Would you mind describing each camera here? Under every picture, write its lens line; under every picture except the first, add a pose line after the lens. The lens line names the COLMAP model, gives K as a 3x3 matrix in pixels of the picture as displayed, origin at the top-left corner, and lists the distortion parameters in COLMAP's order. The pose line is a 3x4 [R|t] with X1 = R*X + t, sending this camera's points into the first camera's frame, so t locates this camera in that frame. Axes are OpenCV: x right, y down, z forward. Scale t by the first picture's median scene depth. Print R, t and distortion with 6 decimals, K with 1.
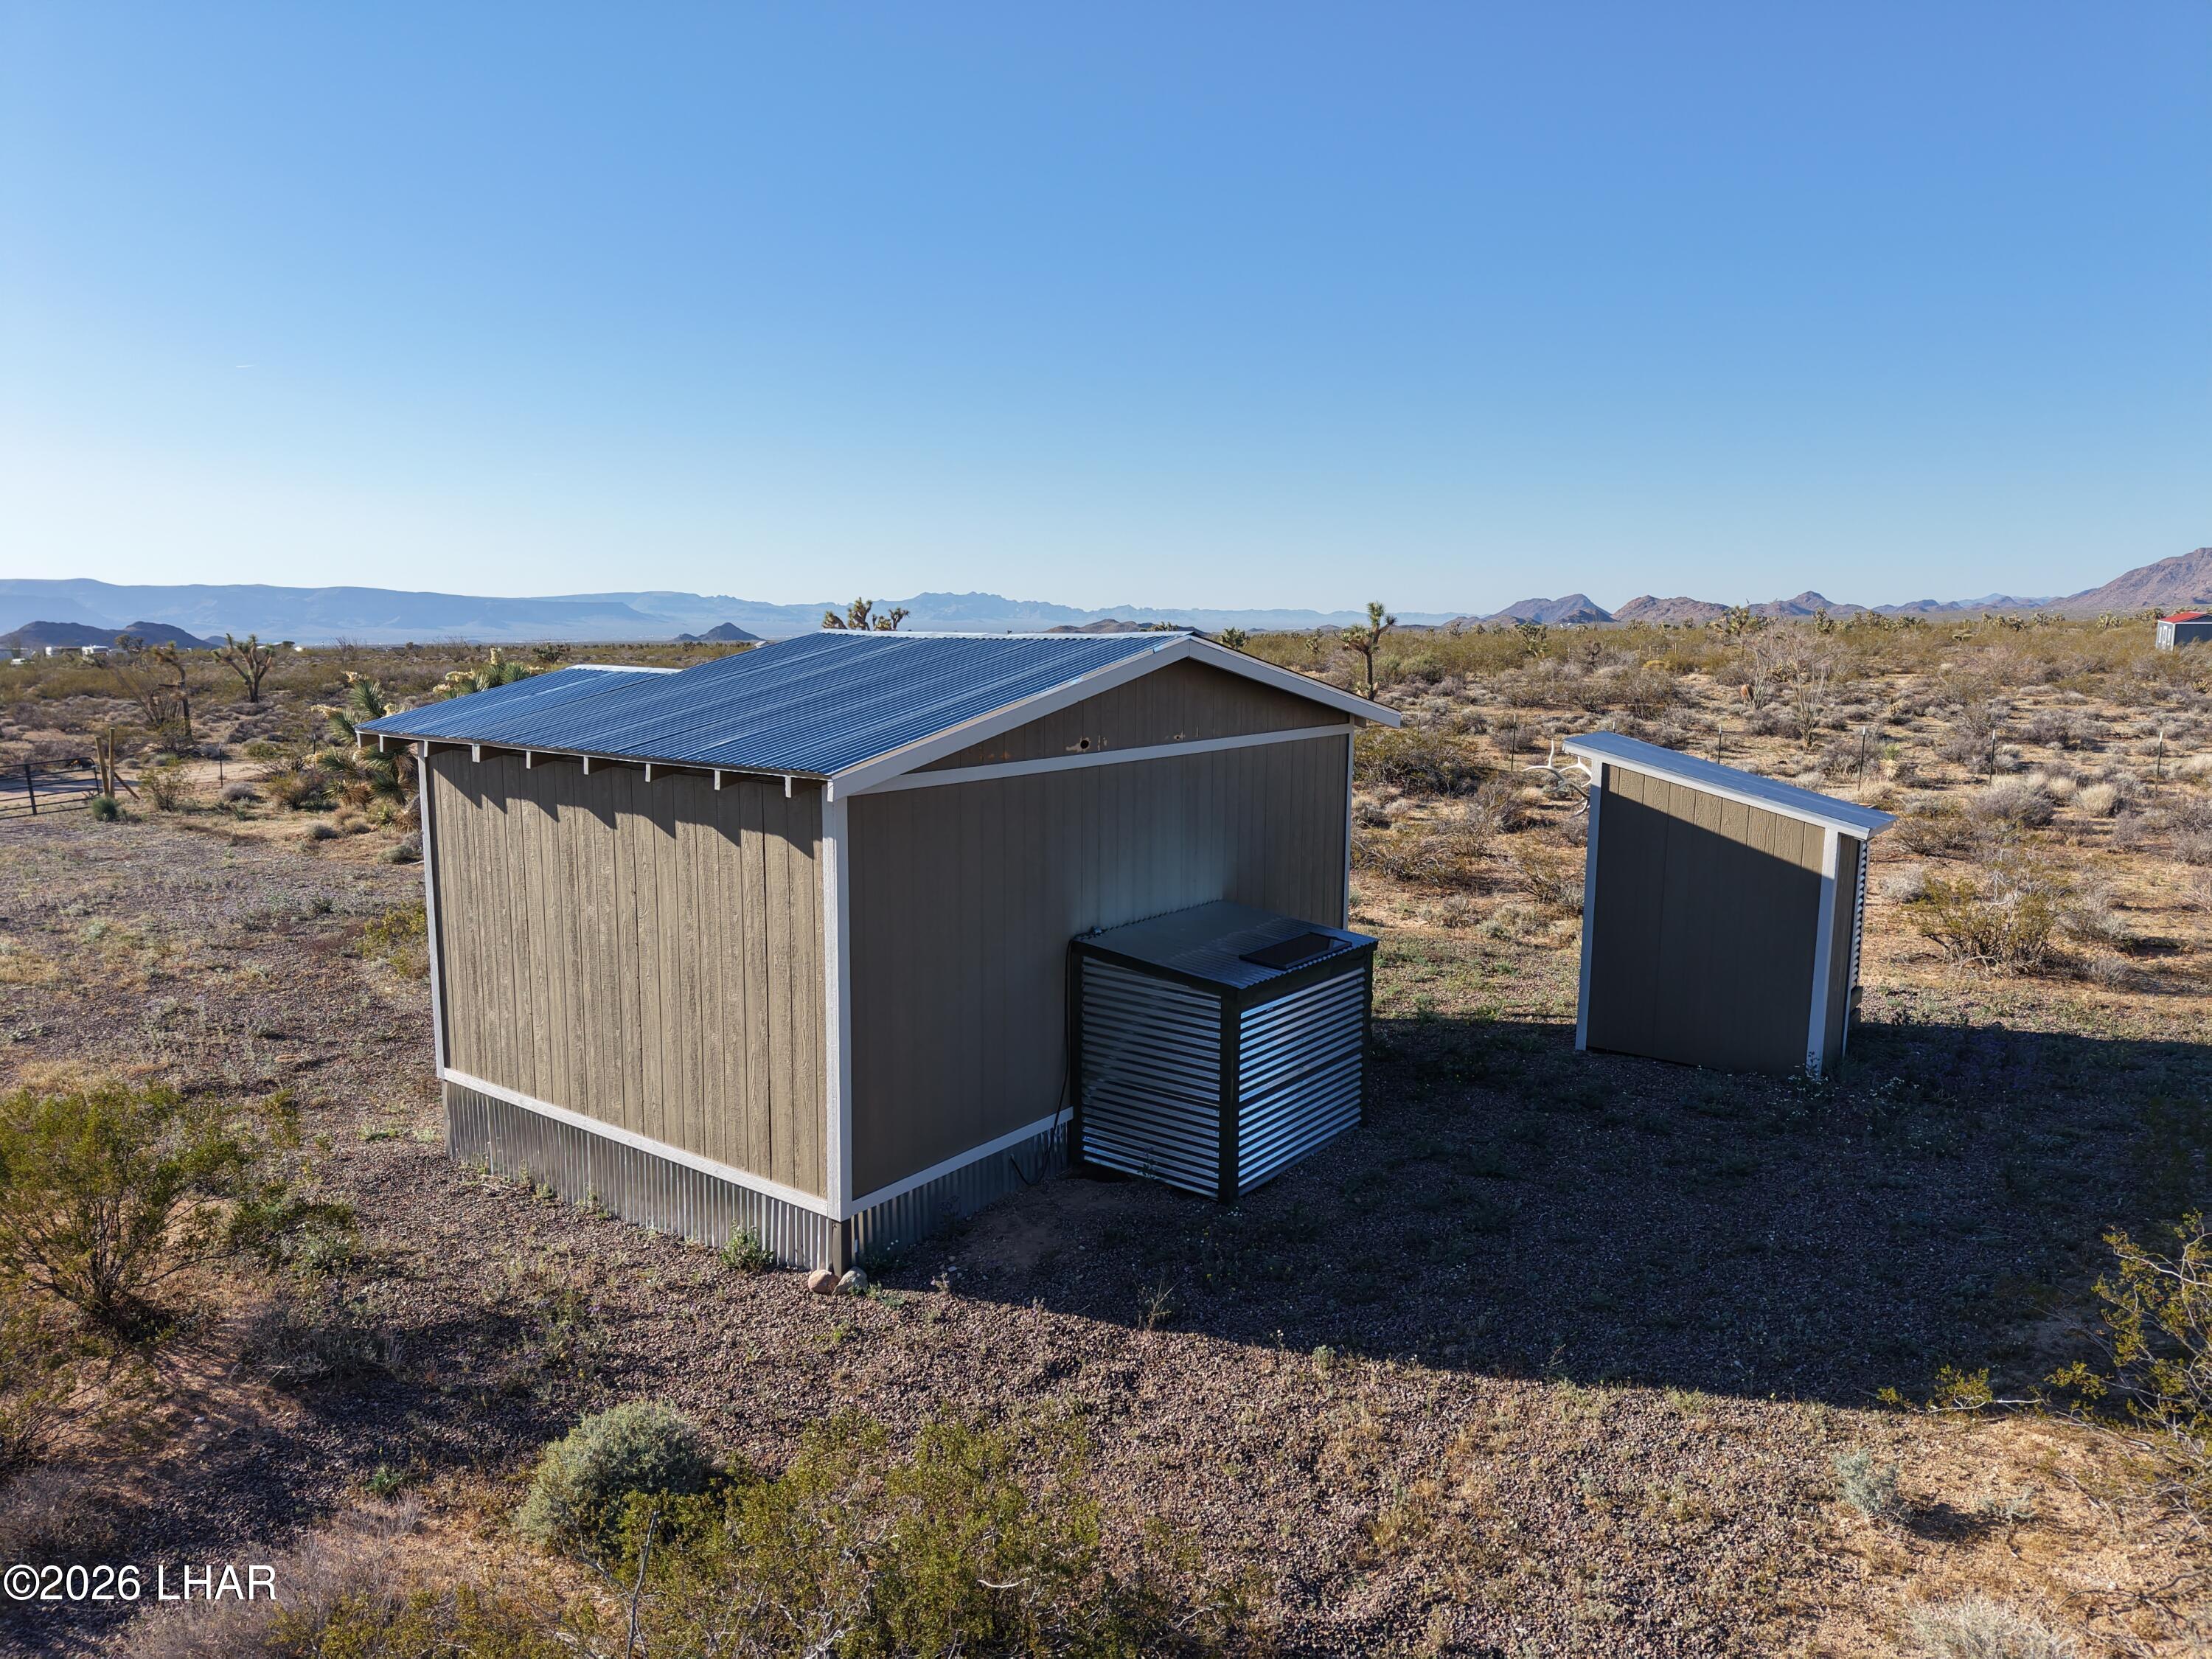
lens RADIAL K [[1477.7, 0, 1108.6], [0, 1477.7, 845.2], [0, 0, 1]] dist [0.036338, -0.045998]
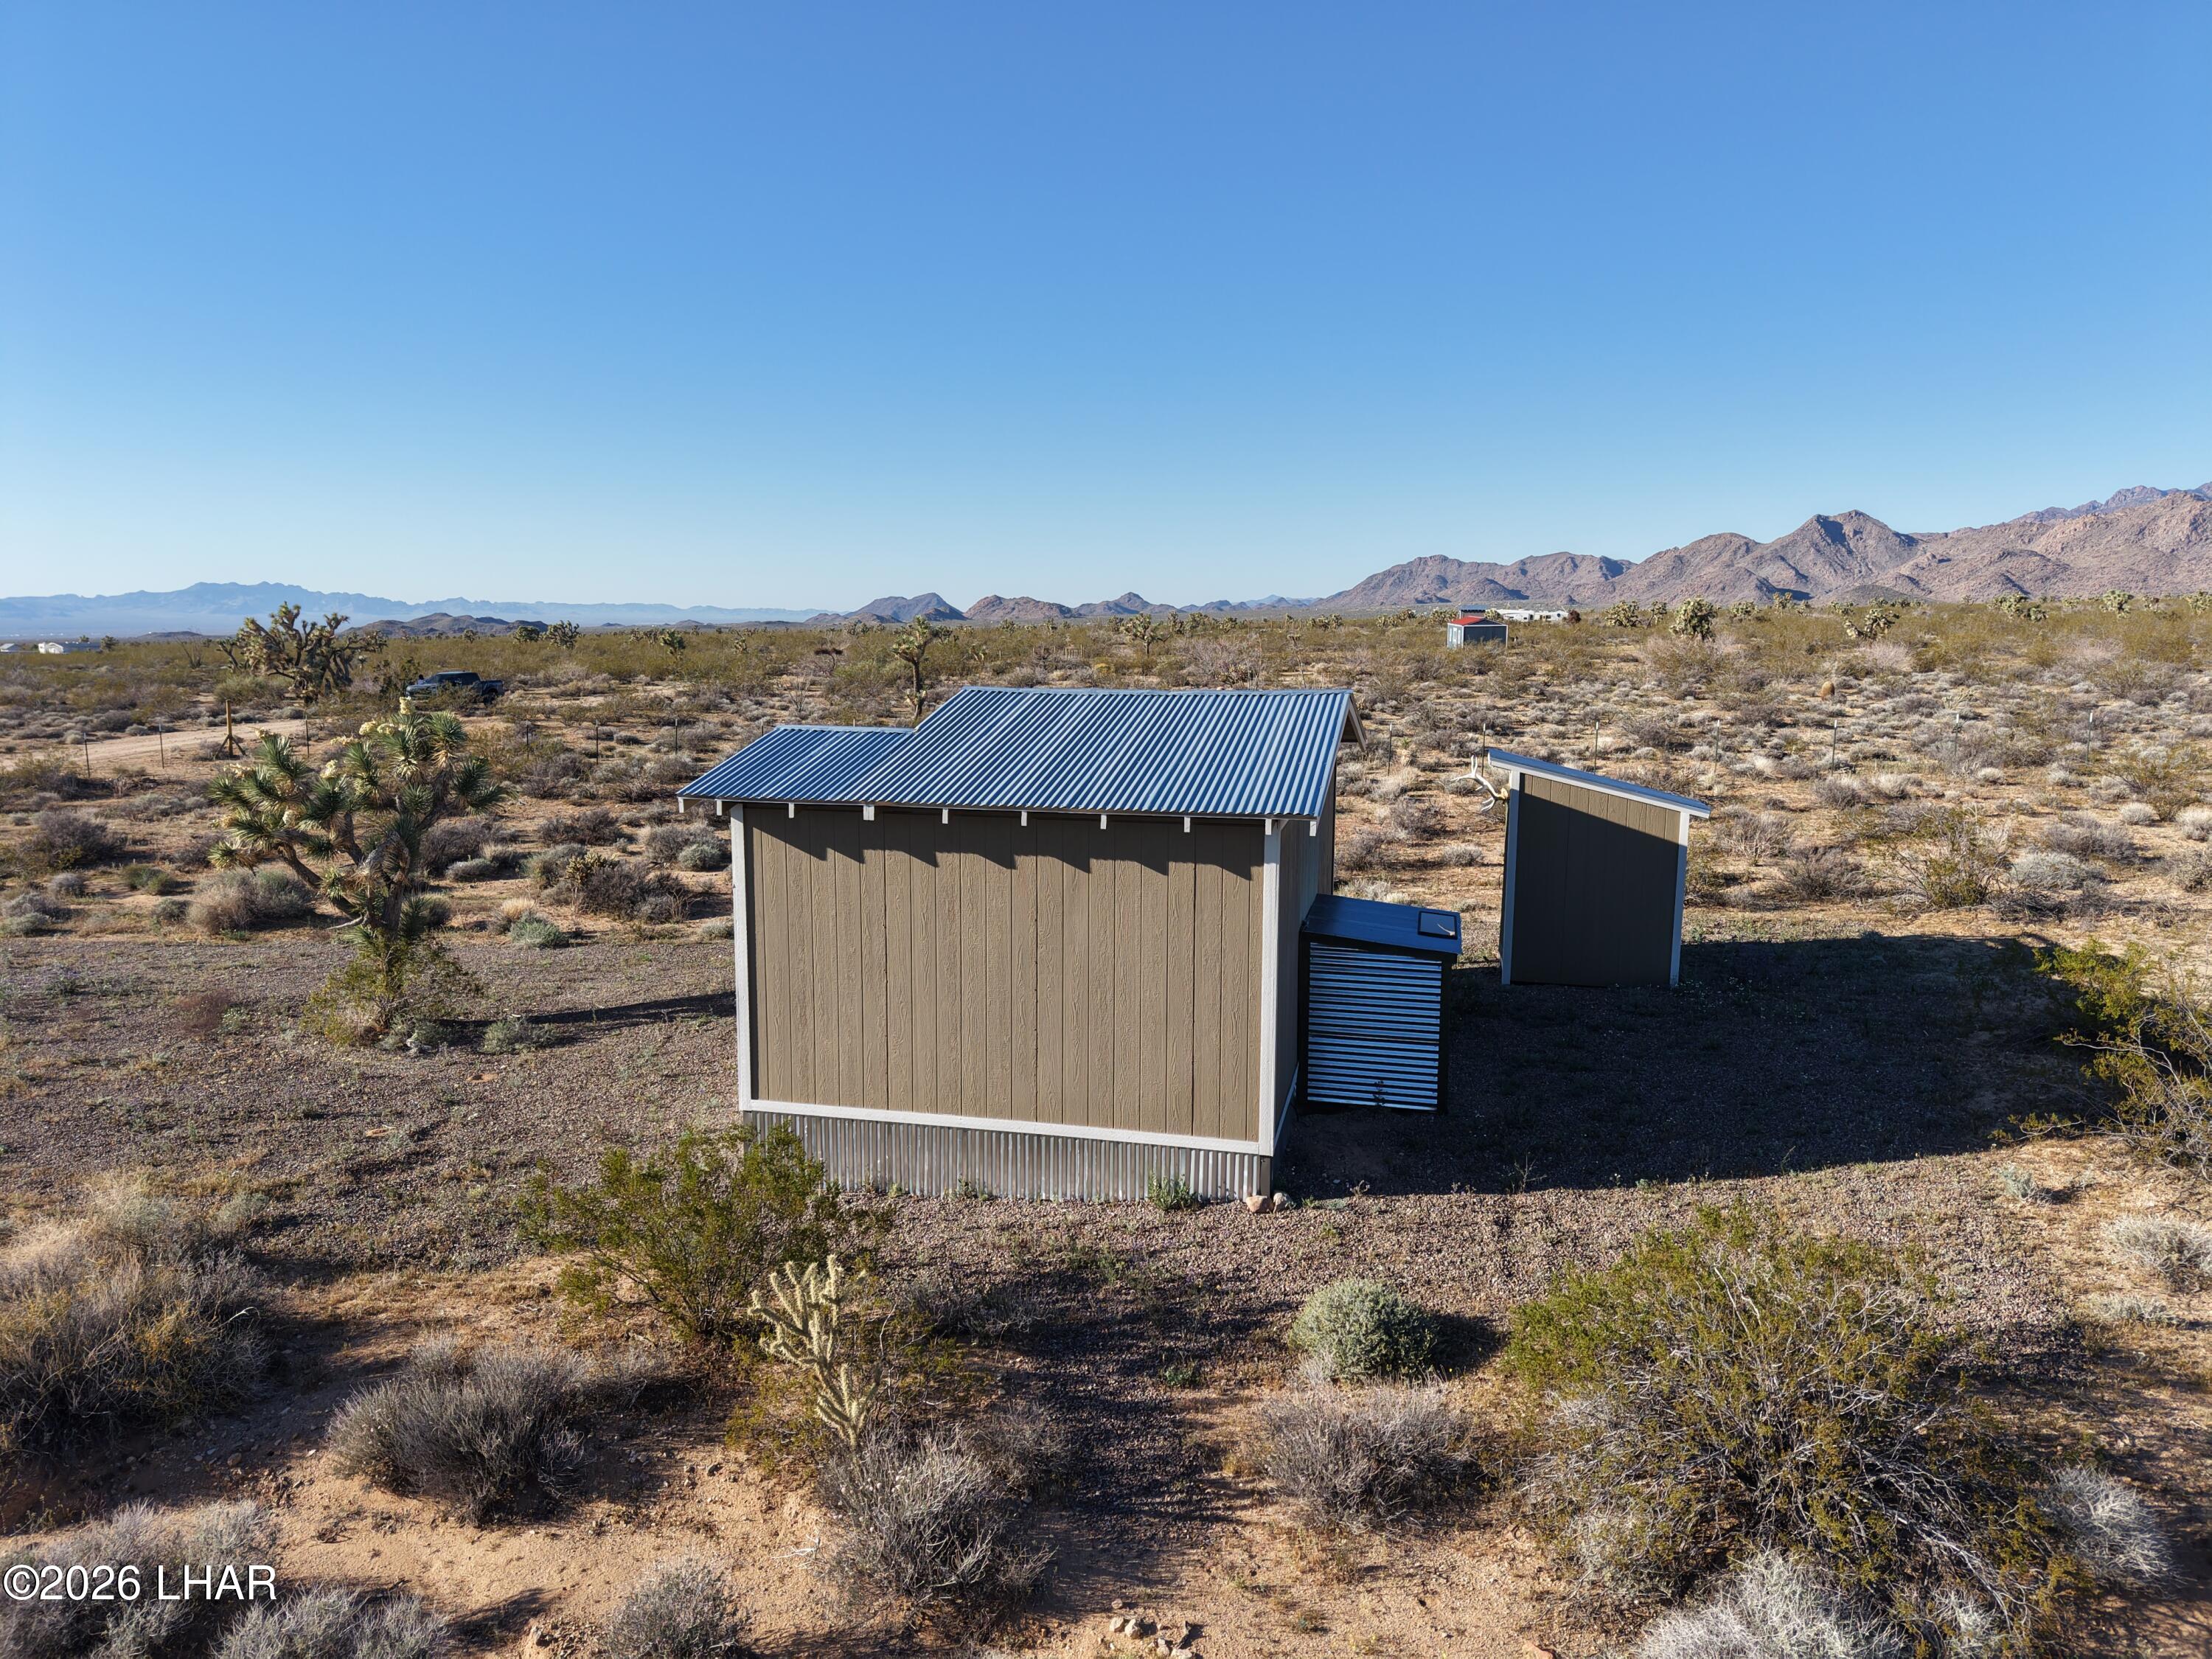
lens RADIAL K [[1477.7, 0, 1097.0], [0, 1477.7, 827.1], [0, 0, 1]] dist [0.036338, -0.045998]
pose [[0.912872, -0.058419, 0.404045, -0.720046], [0.062093, 0.998062, 0.004016, -0.043403], [-0.403497, 0.021422, 0.914730, -0.117357]]
